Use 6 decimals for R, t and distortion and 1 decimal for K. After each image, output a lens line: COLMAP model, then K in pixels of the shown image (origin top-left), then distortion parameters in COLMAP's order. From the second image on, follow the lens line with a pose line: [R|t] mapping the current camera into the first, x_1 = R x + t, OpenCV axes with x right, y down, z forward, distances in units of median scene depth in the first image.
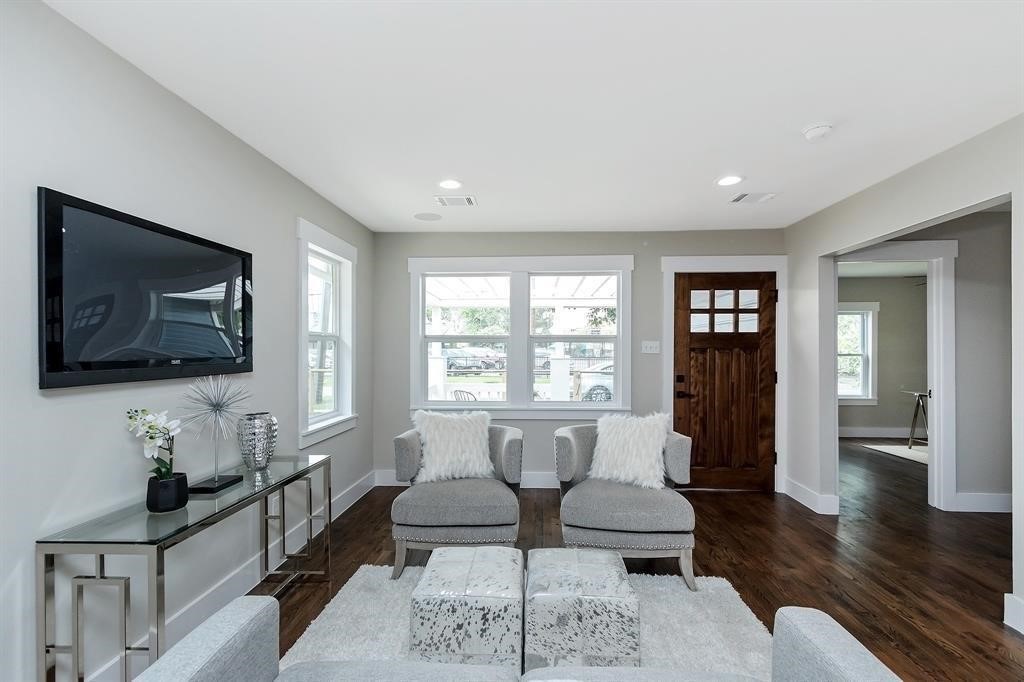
lens RADIAL K [[469.8, 0, 514.4], [0, 469.8, 346.5], [0, 0, 1]] dist [0.008154, -0.000543]
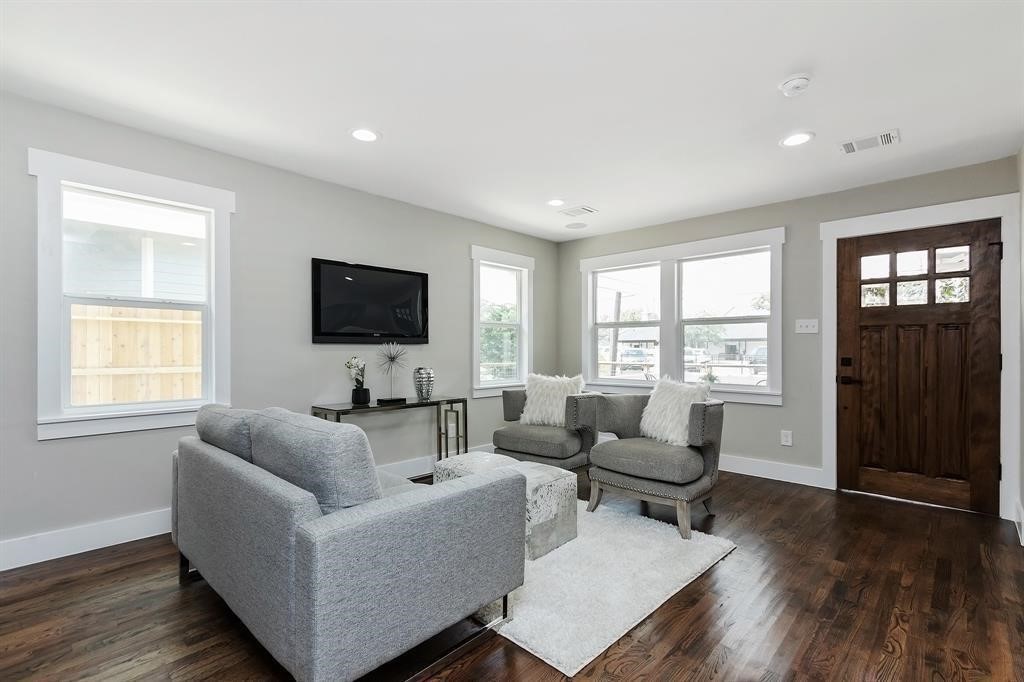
lens RADIAL K [[469.8, 0, 506.8], [0, 469.8, 346.7], [0, 0, 1]] dist [0.008154, -0.000543]
pose [[0.761690, -0.003021, -0.647934, 0.443415], [0.003732, 0.999993, -0.000275, 0.039420], [0.647930, -0.002209, 0.761696, -0.059368]]
